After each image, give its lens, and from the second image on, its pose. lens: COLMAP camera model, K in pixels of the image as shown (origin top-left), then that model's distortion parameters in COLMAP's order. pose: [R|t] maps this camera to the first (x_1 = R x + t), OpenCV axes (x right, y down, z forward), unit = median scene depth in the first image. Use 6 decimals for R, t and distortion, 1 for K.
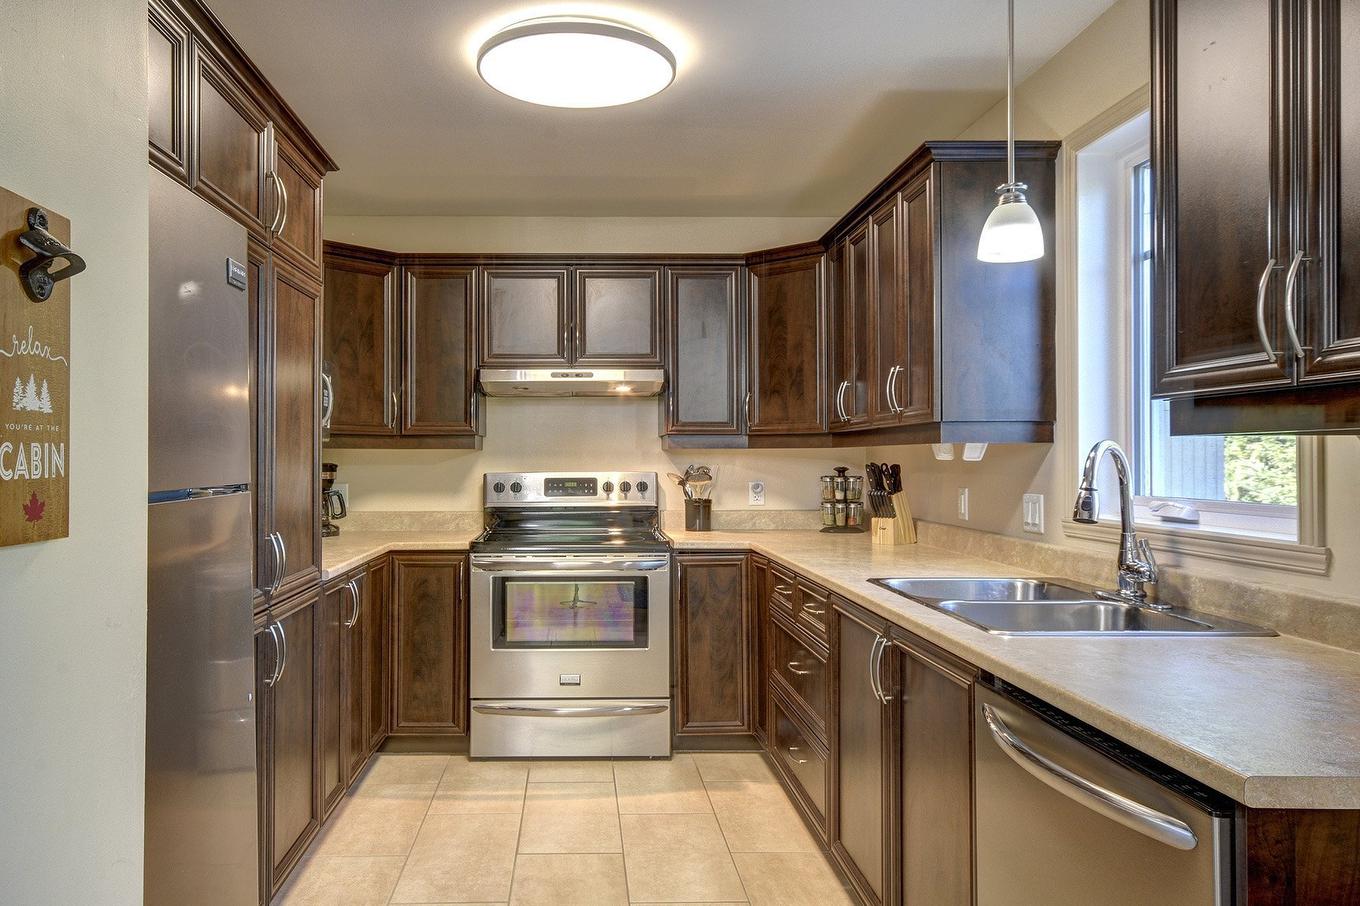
lens RADIAL K [[656.8, 0, 658.3], [0, 656.8, 450.0], [0, 0, 1]] dist [0.029326, 0.000284]
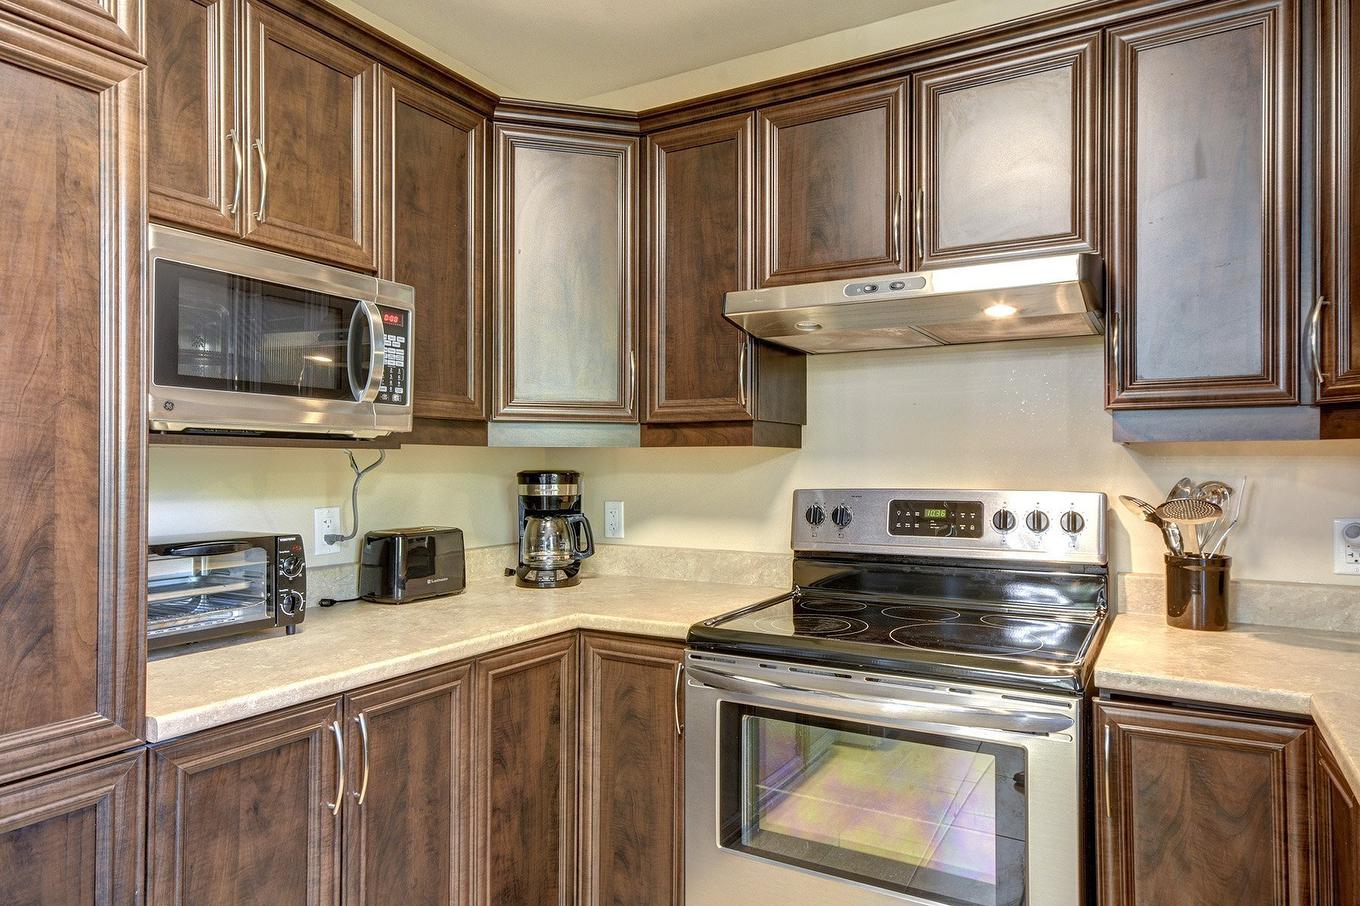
lens RADIAL K [[1054.8, 0, 680.6], [0, 1054.8, 450.2], [0, 0, 1]] dist [0.011512, 0.006959]
pose [[0.907120, -0.005326, -0.420839, 0.049411], [0.005792, 0.999983, -0.000170, 0.002417], [0.420833, -0.002283, 0.907135, 0.225442]]
